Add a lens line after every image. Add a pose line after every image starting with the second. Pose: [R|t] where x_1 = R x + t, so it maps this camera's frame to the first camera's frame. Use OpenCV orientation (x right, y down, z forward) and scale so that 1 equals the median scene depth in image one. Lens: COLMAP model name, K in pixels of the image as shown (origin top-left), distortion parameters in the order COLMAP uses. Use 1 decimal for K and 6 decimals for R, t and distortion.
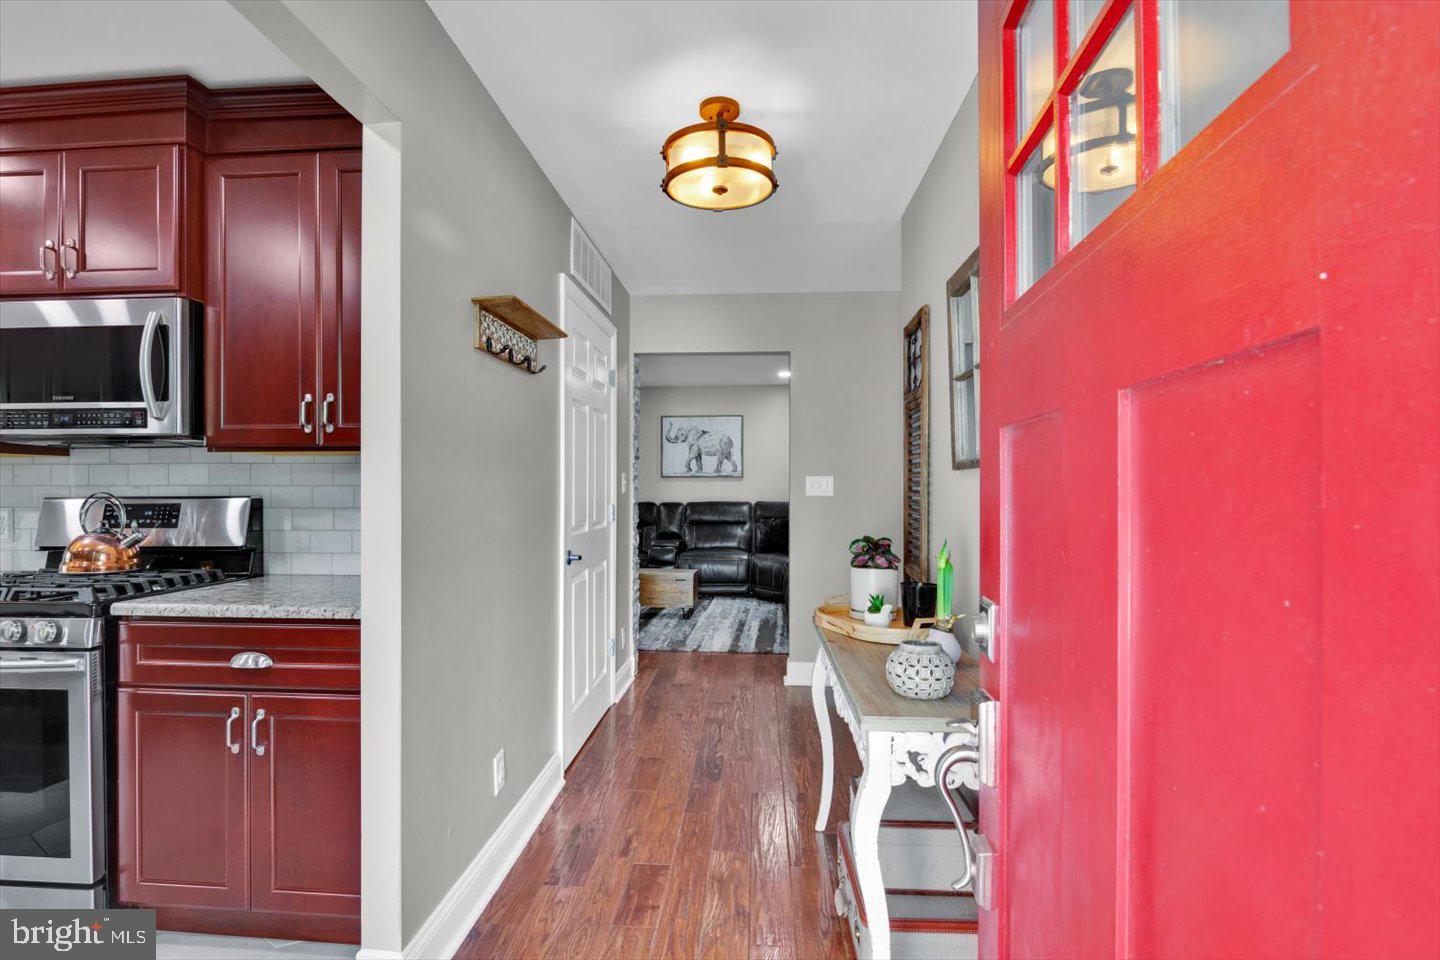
lens RADIAL K [[696.7, 0, 718.6], [0, 696.7, 487.2], [0, 0, 1]] dist [-0.000974, -0.000284]
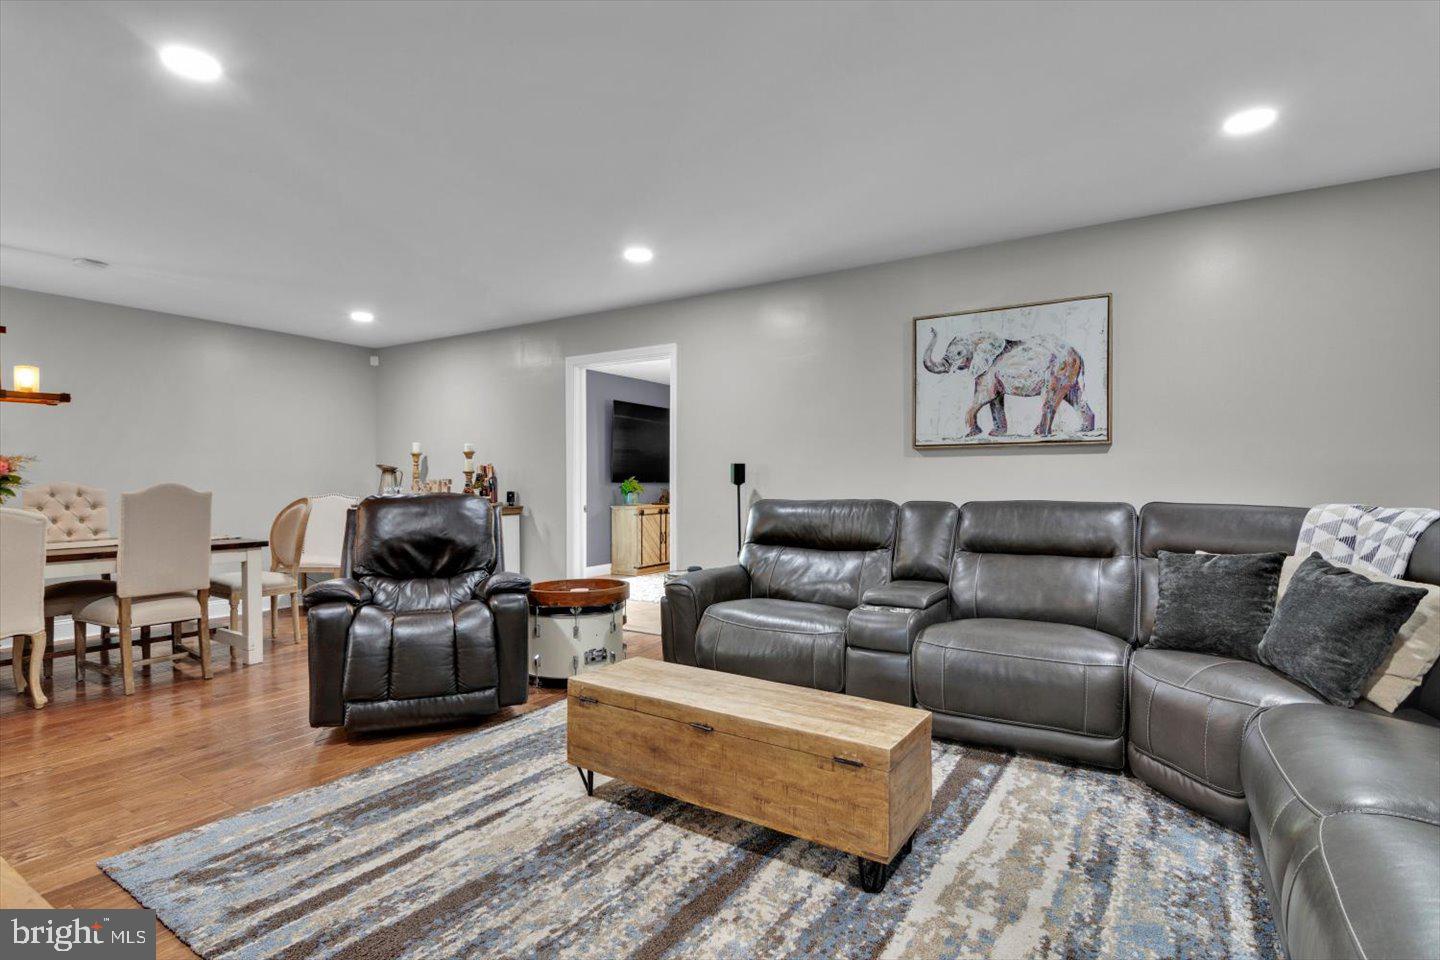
lens RADIAL K [[696.7, 0, 718.6], [0, 696.7, 487.2], [0, 0, 1]] dist [-0.000974, -0.000284]
pose [[0.877399, 0.007730, -0.479700, 0.107511], [-0.003931, 0.999952, 0.008923, 0.033198], [0.479746, -0.005944, 0.877387, 1.915244]]
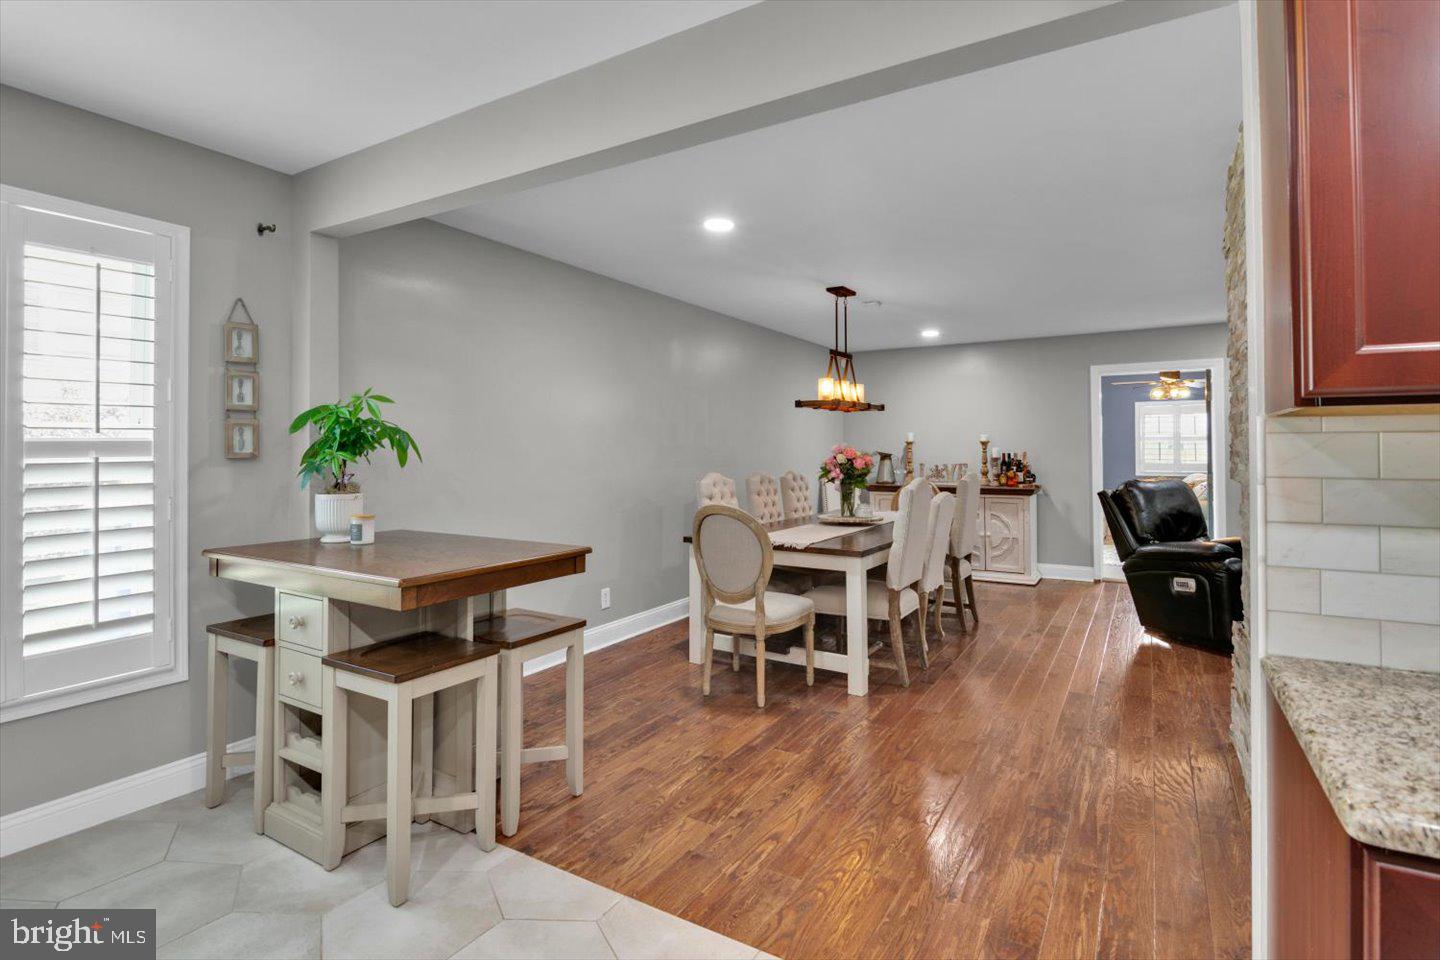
lens RADIAL K [[718.3, 0, 726.8], [0, 718.3, 451.7], [0, 0, 1]] dist [0.001284, -0.000493]
pose [[0.890177, -0.002161, -0.455610, -1.493966], [0.000506, 0.999993, -0.003754, -0.014010], [0.455614, 0.003111, 0.890172, 0.369754]]
